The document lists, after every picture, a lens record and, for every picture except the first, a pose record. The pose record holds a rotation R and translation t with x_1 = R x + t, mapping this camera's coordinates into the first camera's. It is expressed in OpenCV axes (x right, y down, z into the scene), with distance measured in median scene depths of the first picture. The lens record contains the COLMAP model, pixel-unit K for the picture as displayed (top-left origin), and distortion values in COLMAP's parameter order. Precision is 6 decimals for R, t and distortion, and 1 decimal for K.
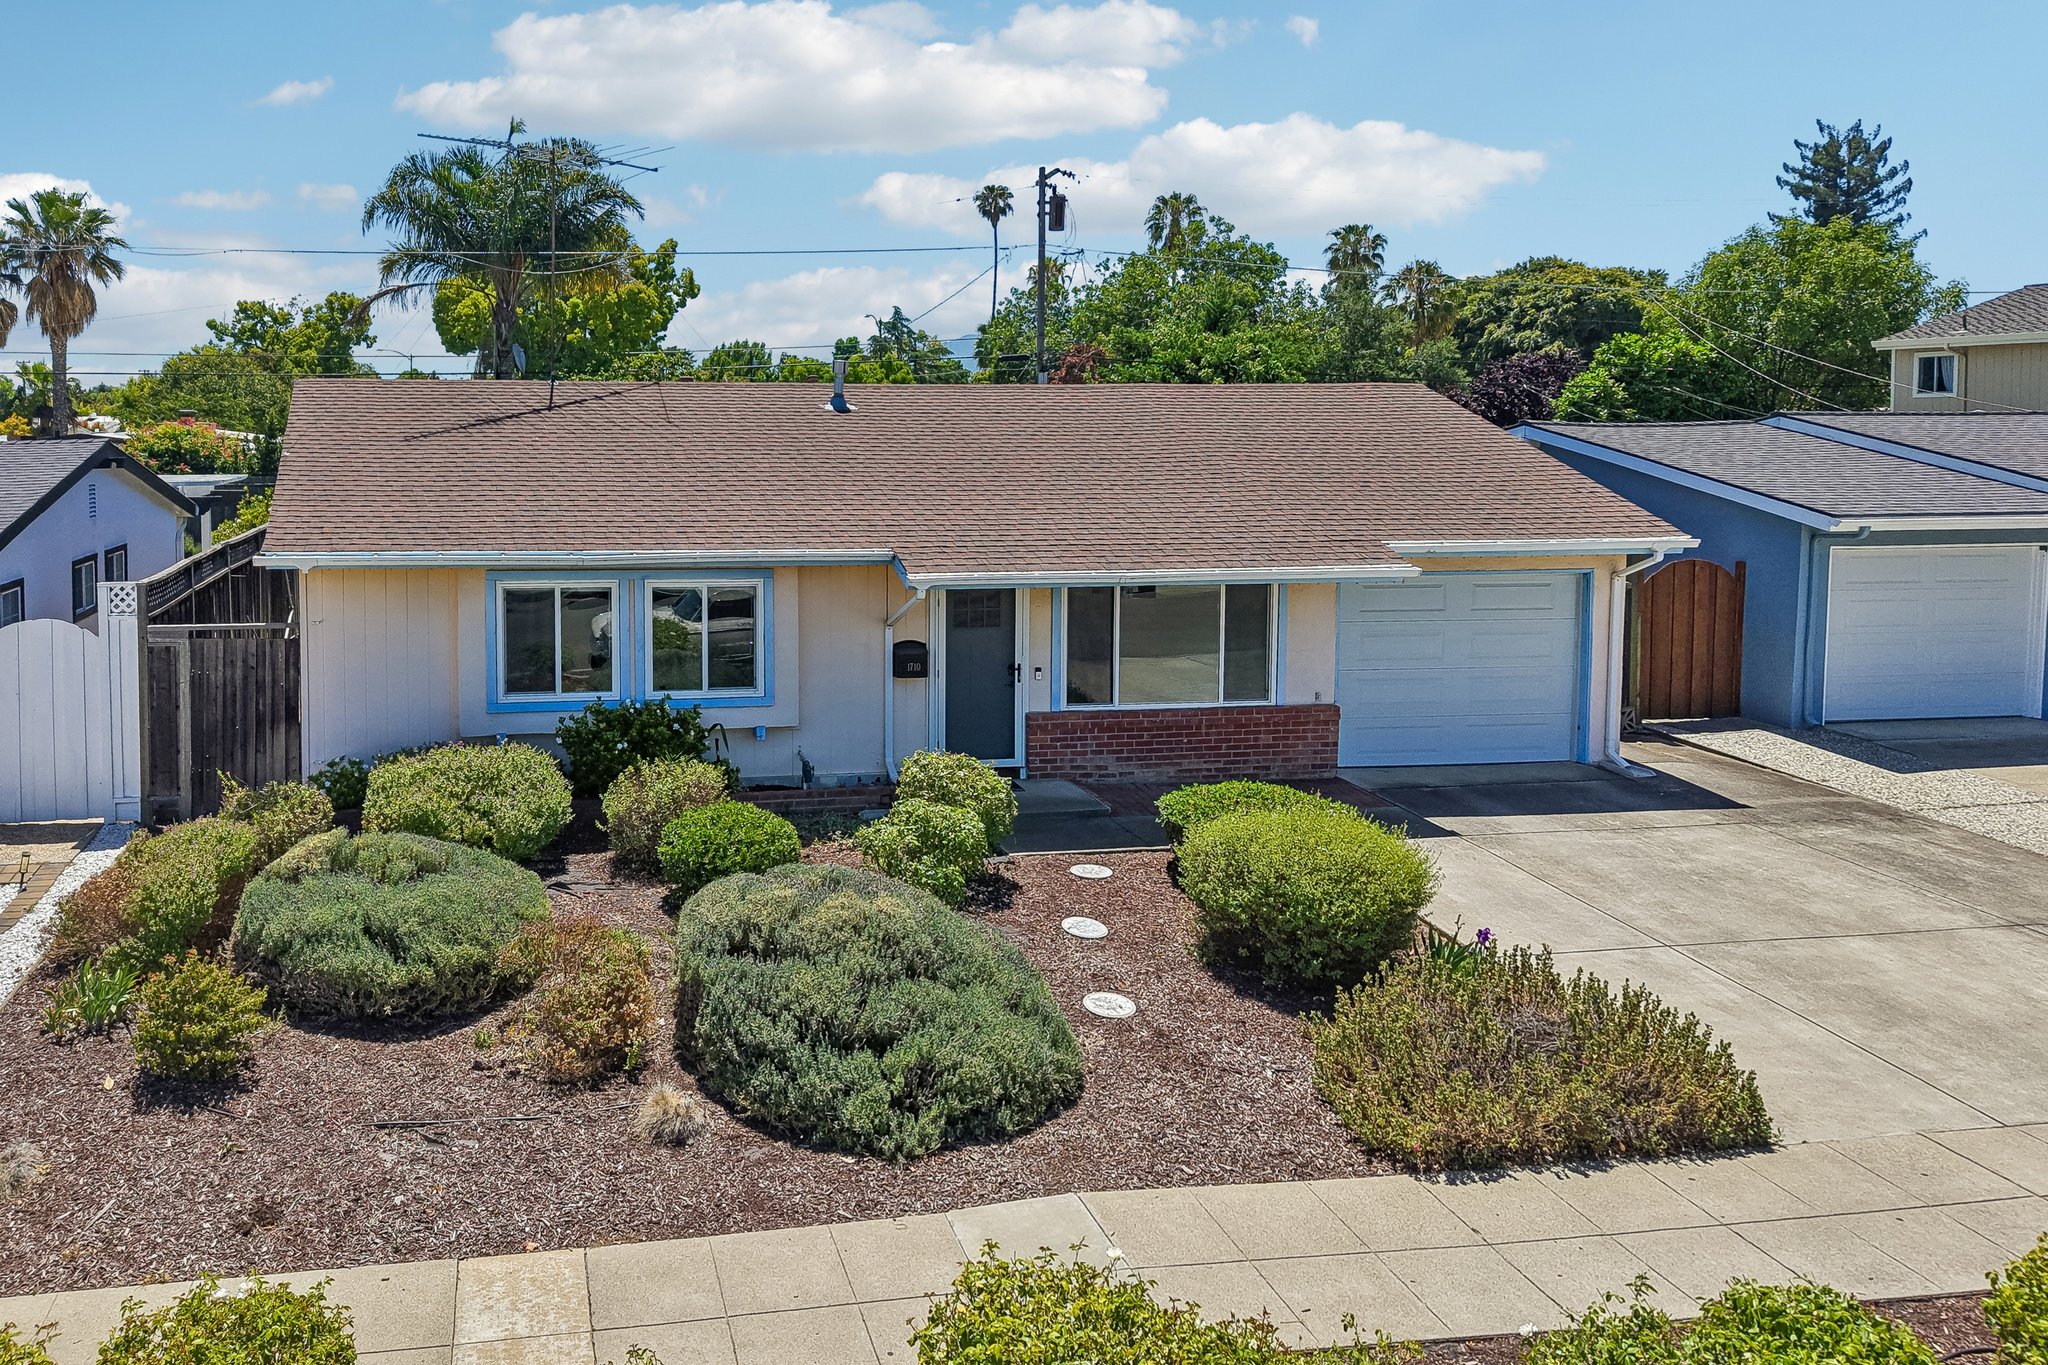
lens RADIAL K [[1479.7, 0, 695.9], [0, 1479.7, 482.5], [0, 0, 1]] dist [-0.008550, 0.013425]
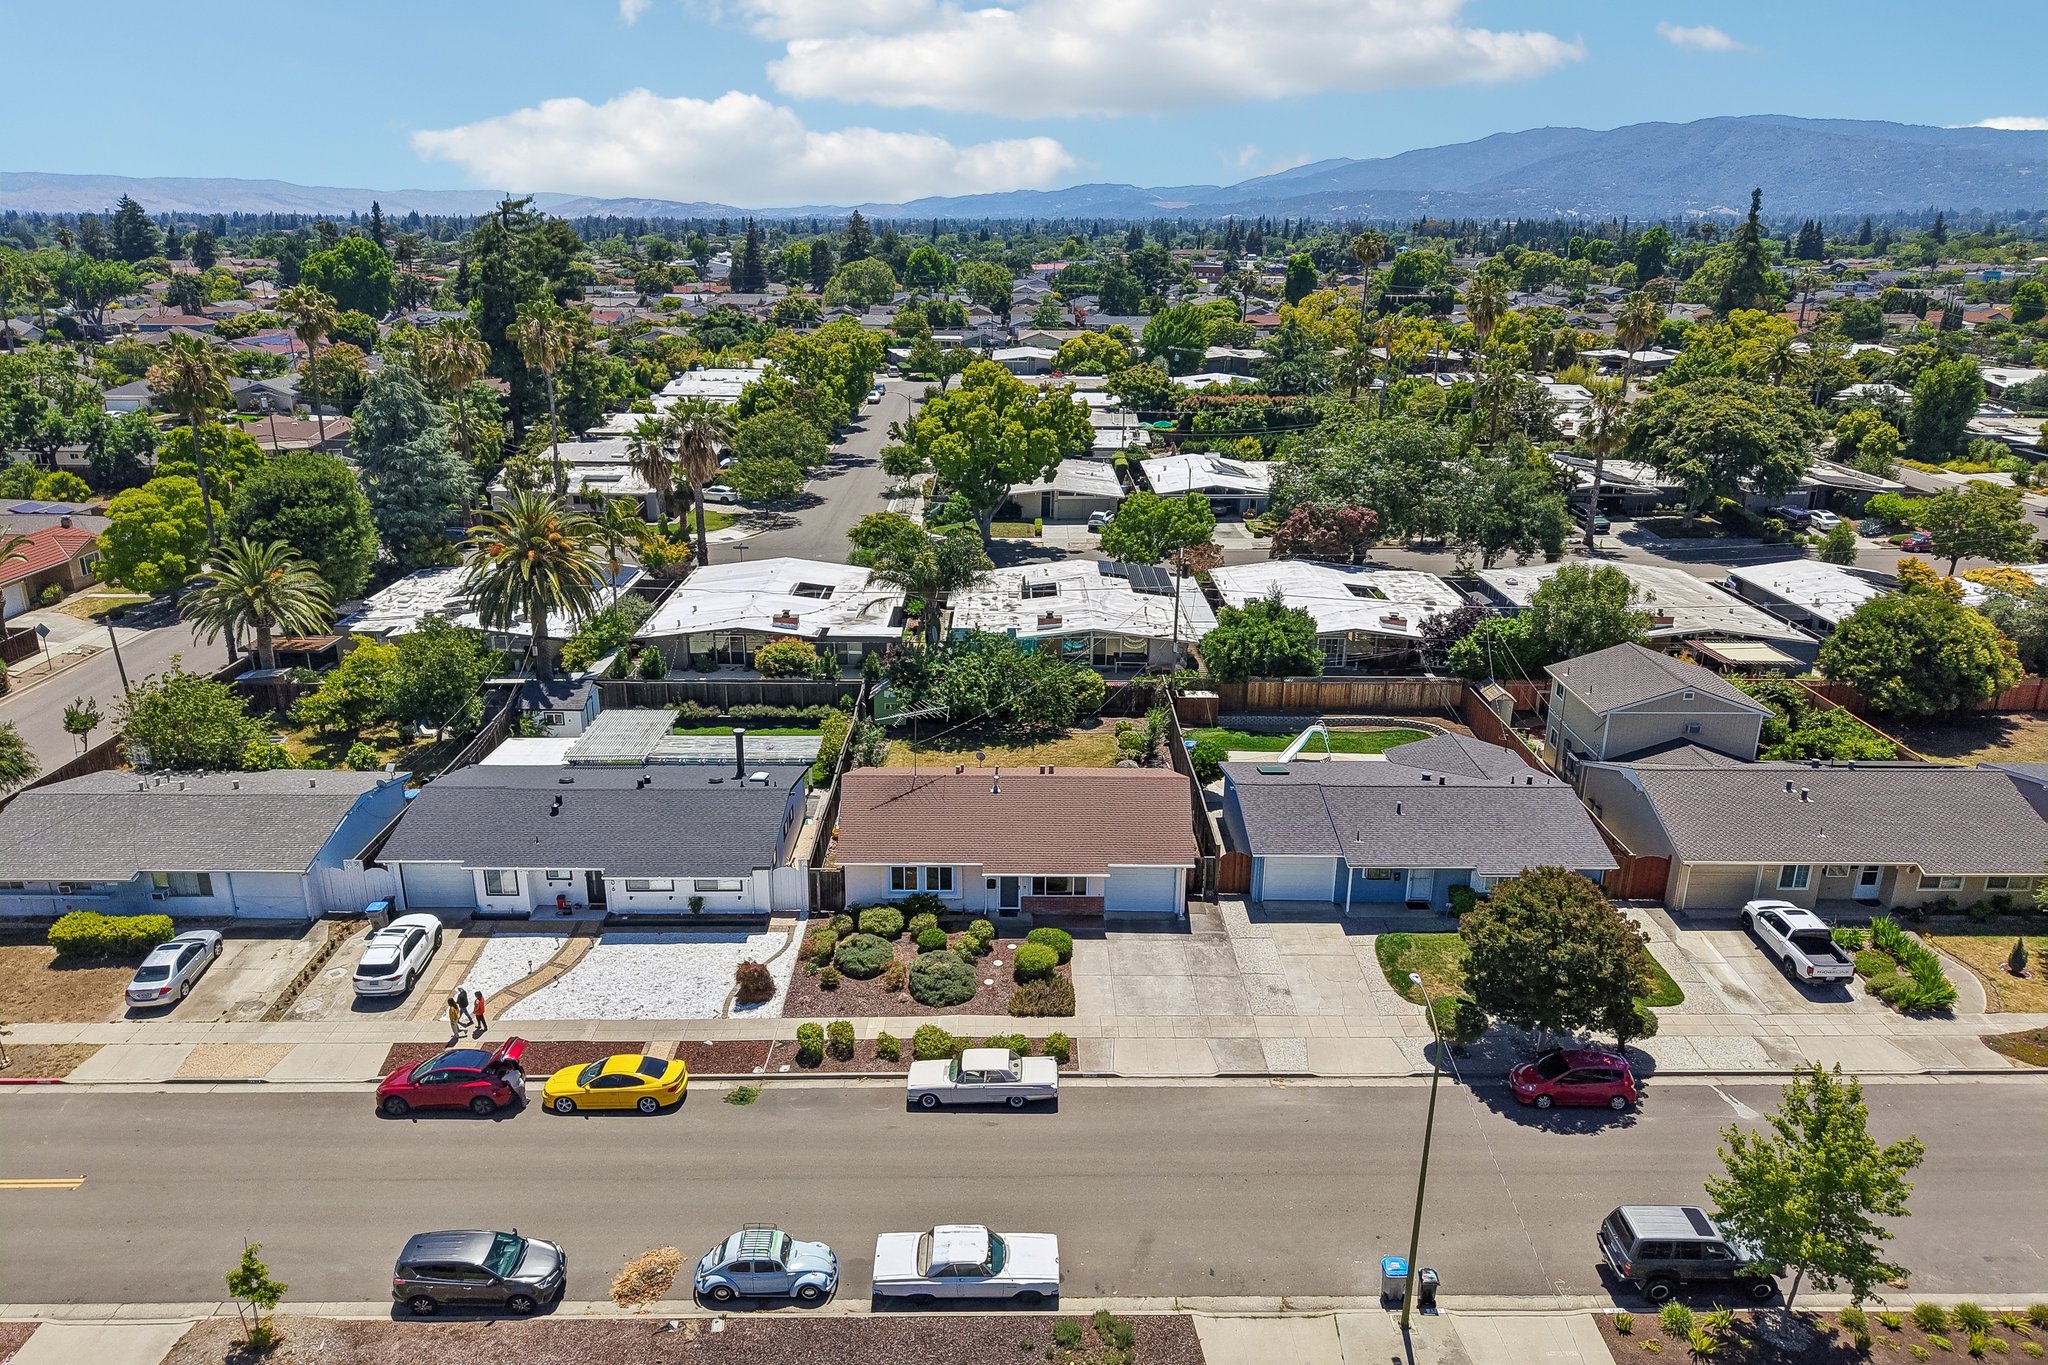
lens RADIAL K [[1377.0, 0, 1028.6], [0, 1377.0, 683.2], [0, 0, 1]] dist [0.025084, -0.028922]
pose [[0.992096, 0.050284, -0.114964, 0.680210], [-0.016518, 0.960558, 0.277590, -1.520668], [0.124388, -0.273497, 0.953796, -2.537392]]
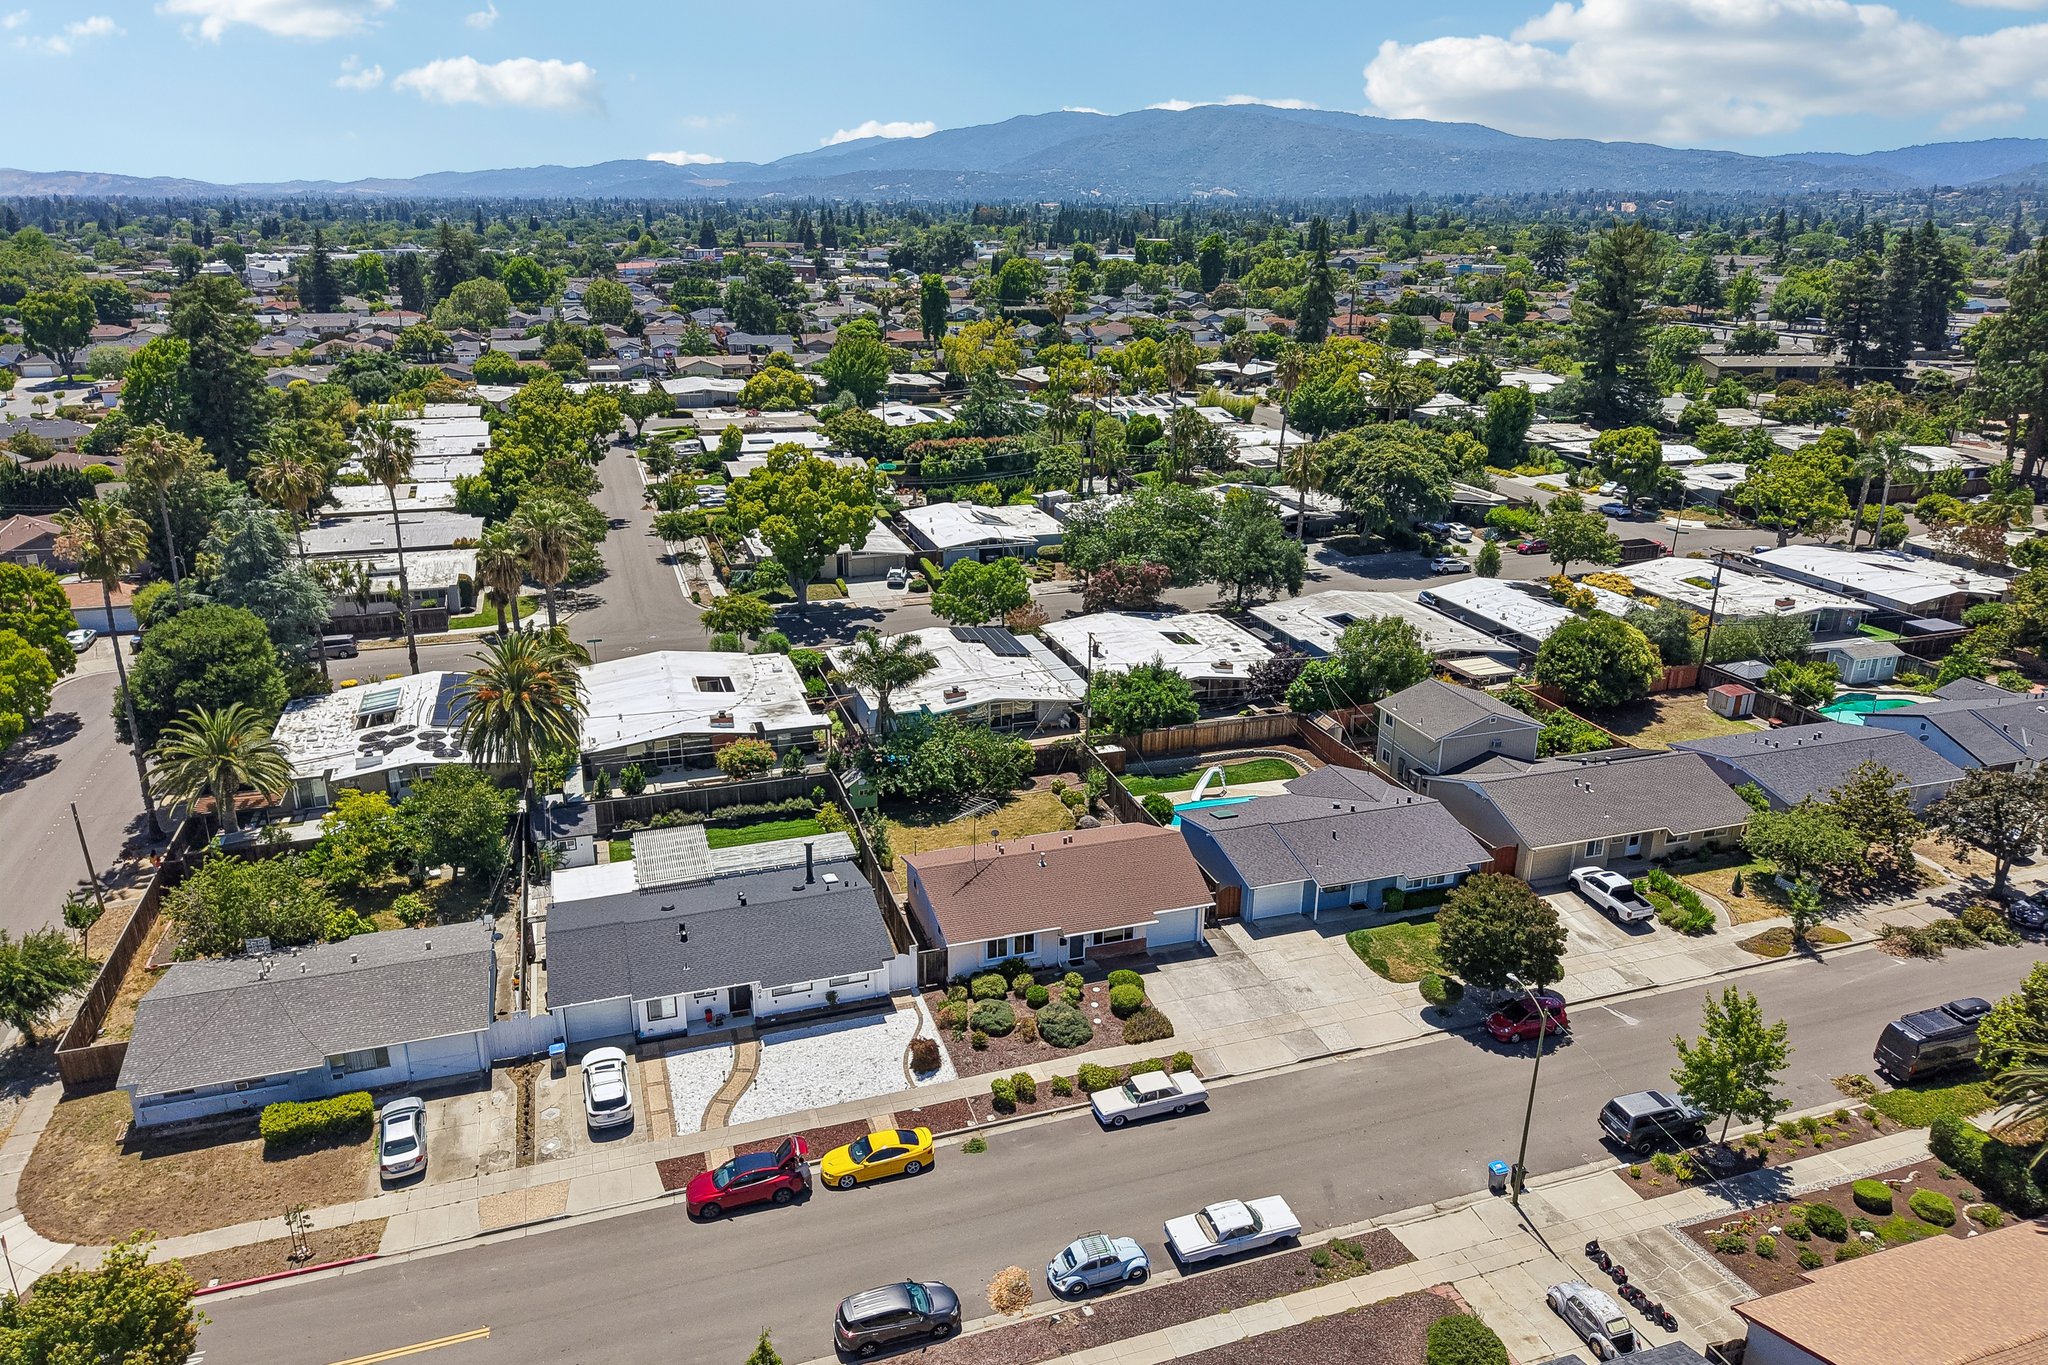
lens RADIAL K [[1377.0, 0, 1037.0], [0, 1377.0, 676.7], [0, 0, 1]] dist [0.025084, -0.028922]
pose [[0.981307, -0.050078, 0.185818, -0.806220], [-0.004958, 0.958651, 0.284542, -2.179775], [-0.192384, -0.280144, 0.940483, -3.294123]]
